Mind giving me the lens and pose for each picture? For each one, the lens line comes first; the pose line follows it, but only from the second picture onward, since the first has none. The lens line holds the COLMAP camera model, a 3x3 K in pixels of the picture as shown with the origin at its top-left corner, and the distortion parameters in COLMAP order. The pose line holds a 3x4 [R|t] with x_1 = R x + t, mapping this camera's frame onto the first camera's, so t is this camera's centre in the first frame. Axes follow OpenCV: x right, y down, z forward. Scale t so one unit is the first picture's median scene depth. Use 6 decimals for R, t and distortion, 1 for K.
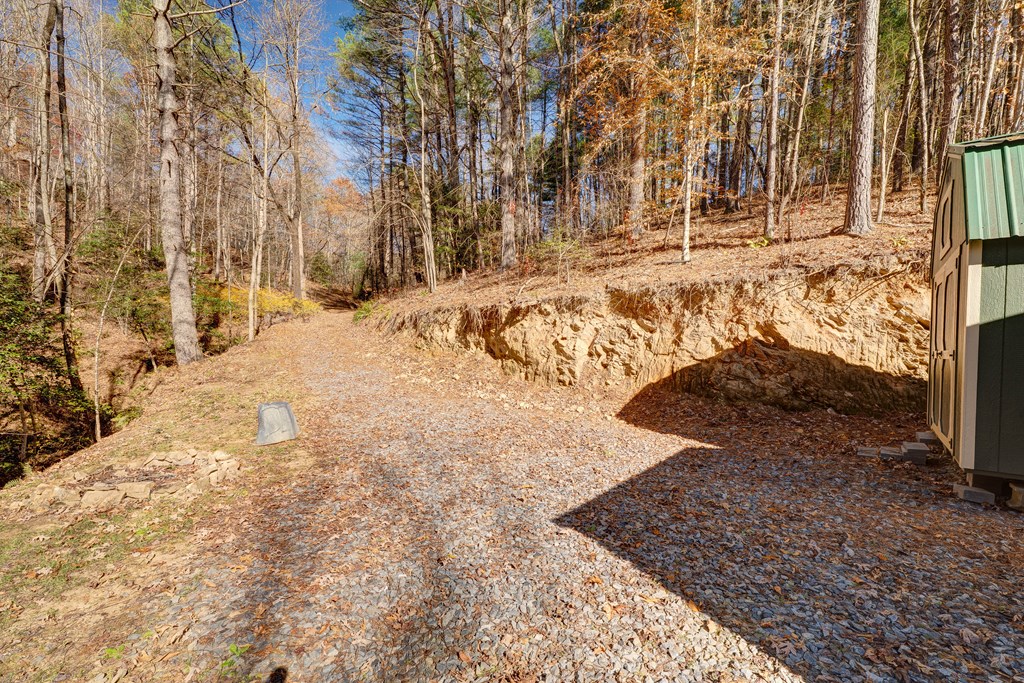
lens RADIAL K [[459.5, 0, 511.1], [0, 459.5, 346.4], [0, 0, 1]] dist [-0.000148, 0.000317]
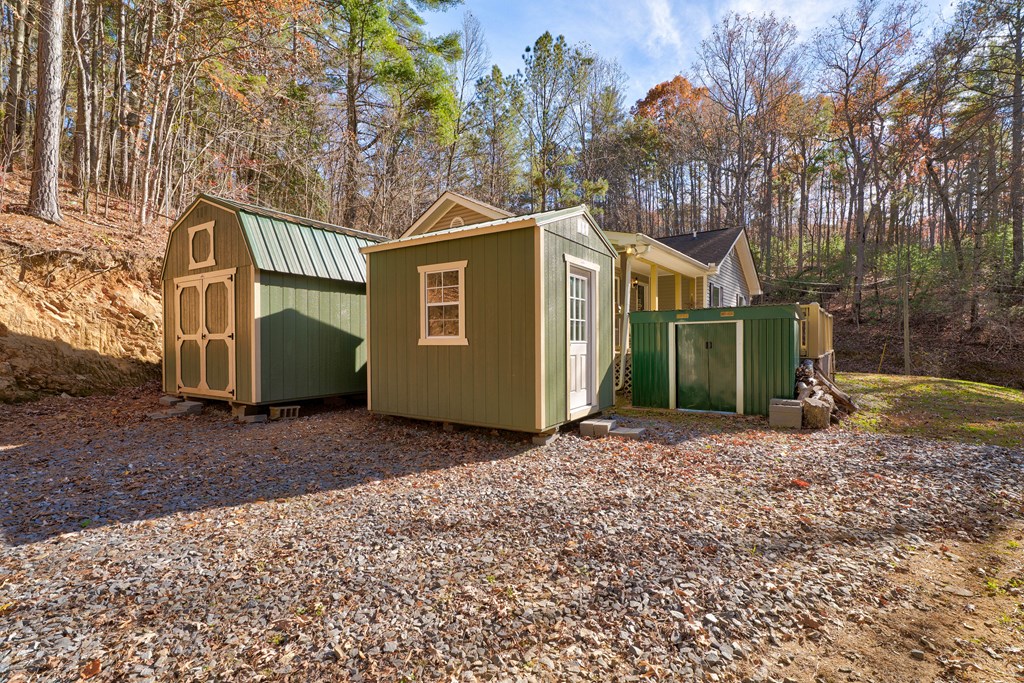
lens RADIAL K [[493.0, 0, 512.0], [0, 493.0, 341.5], [0, 0, 1]] dist [-0.002242, -0.000158]
pose [[-0.101052, -0.014740, 0.994772, -0.477732], [0.002987, 0.999881, 0.015119, 0.007805], [-0.994877, 0.004499, -0.100996, 0.126794]]
